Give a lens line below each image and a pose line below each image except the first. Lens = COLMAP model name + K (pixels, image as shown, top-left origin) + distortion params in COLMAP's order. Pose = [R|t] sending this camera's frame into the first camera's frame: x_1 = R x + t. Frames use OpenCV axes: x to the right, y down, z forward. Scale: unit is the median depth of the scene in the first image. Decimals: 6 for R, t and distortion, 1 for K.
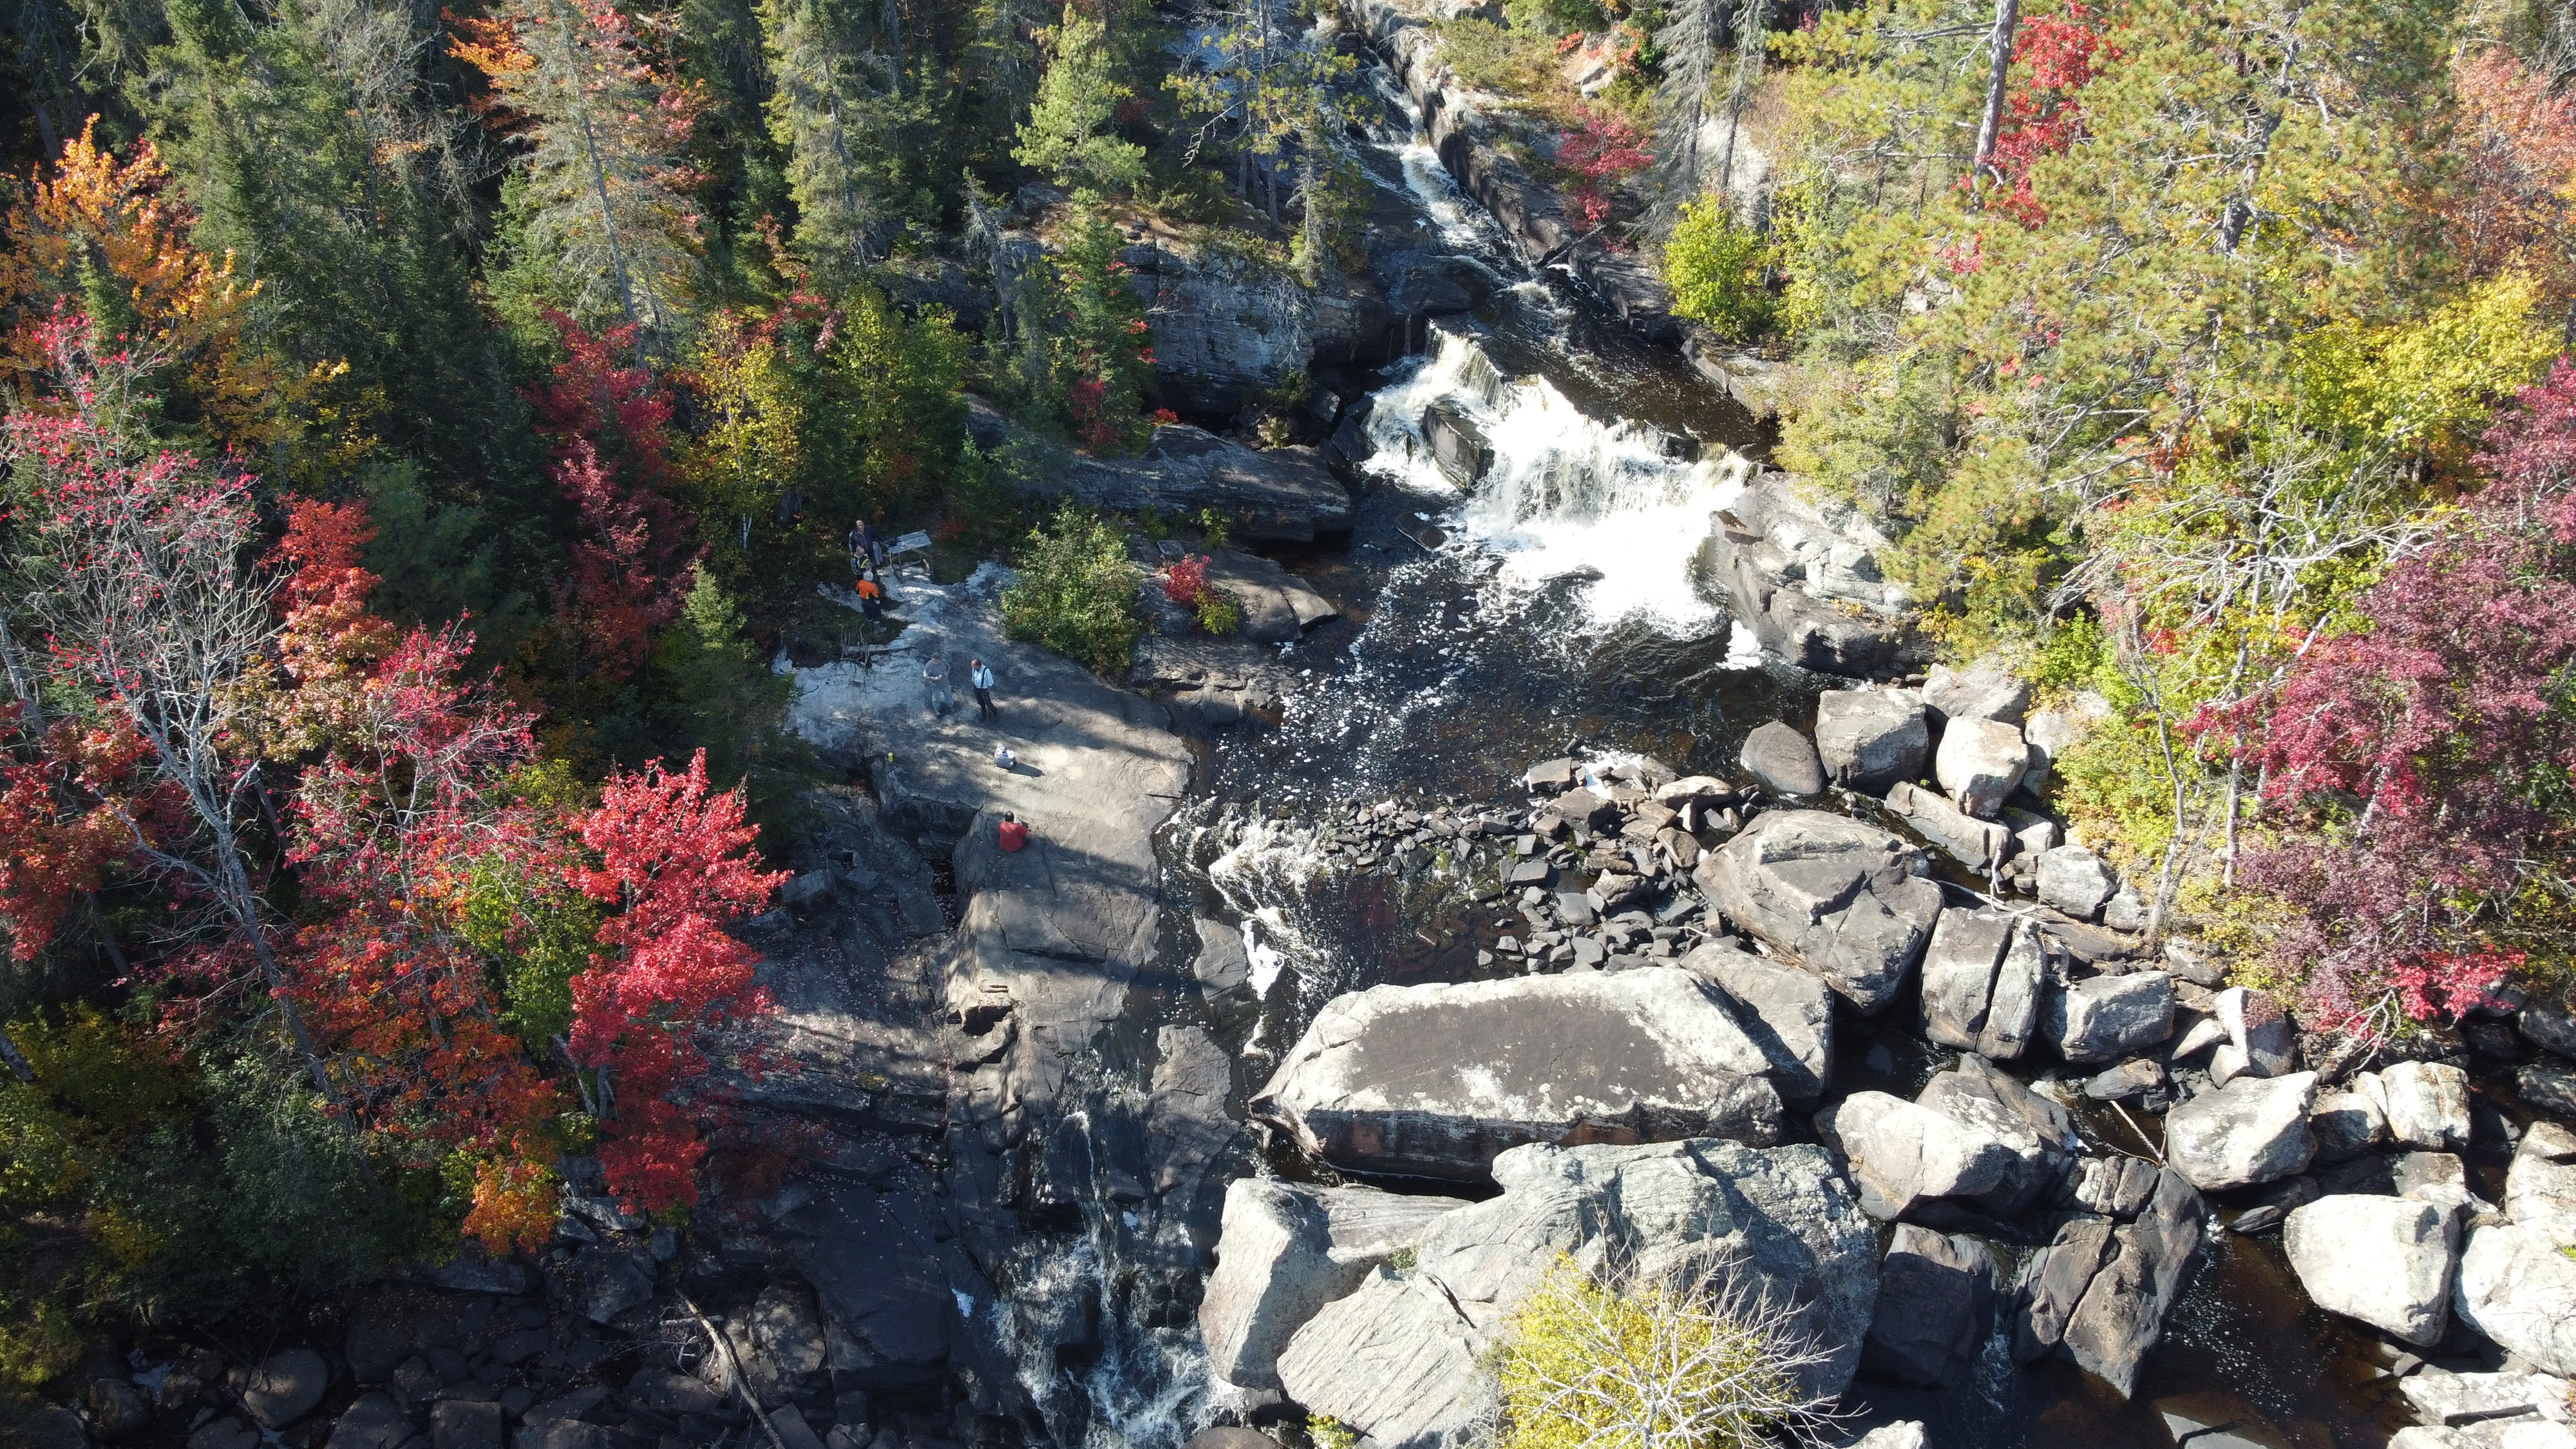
lens RADIAL K [[1985.0, 0, 1271.4], [0, 1985.0, 723.2], [0, 0, 1]] dist [-0.003258, -0.009669]
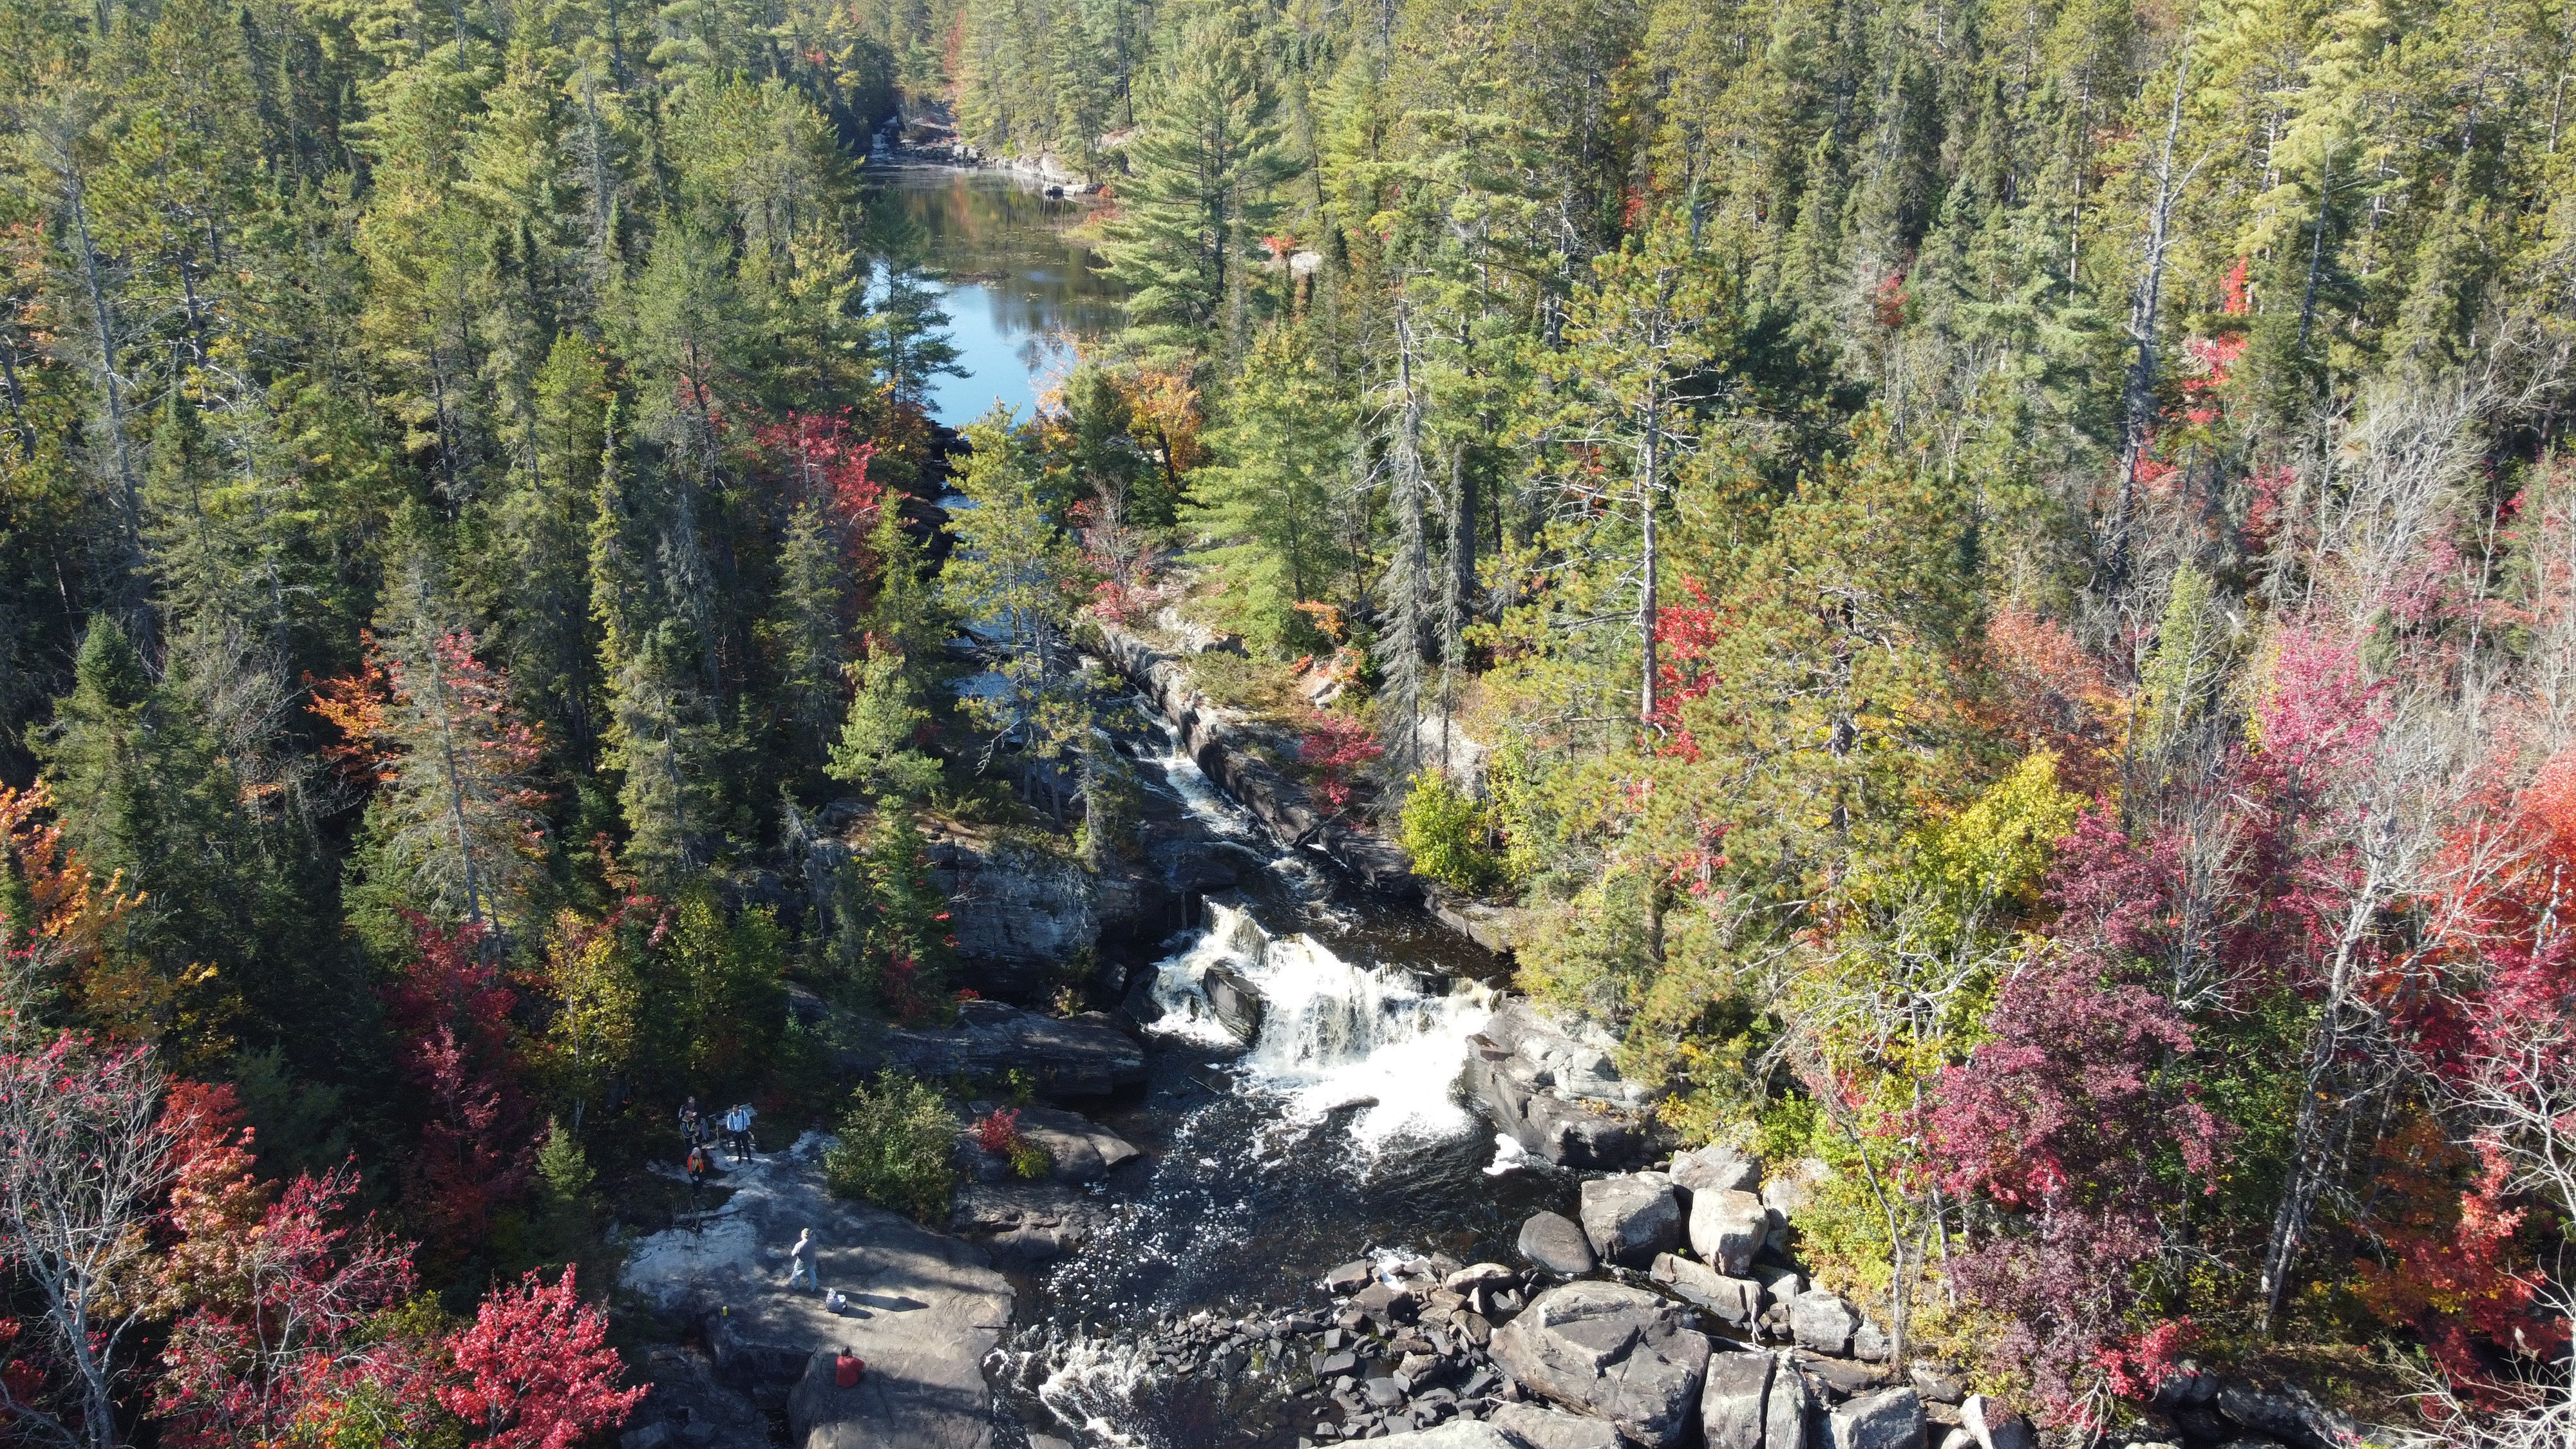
lens RADIAL K [[1985.0, 0, 1271.4], [0, 1985.0, 723.2], [0, 0, 1]] dist [-0.003258, -0.009669]
pose [[0.990607, -0.050373, 0.127123, -0.022615], [0.089215, 0.942632, -0.321691, 0.082043], [-0.103626, 0.330011, 0.938272, -0.106483]]
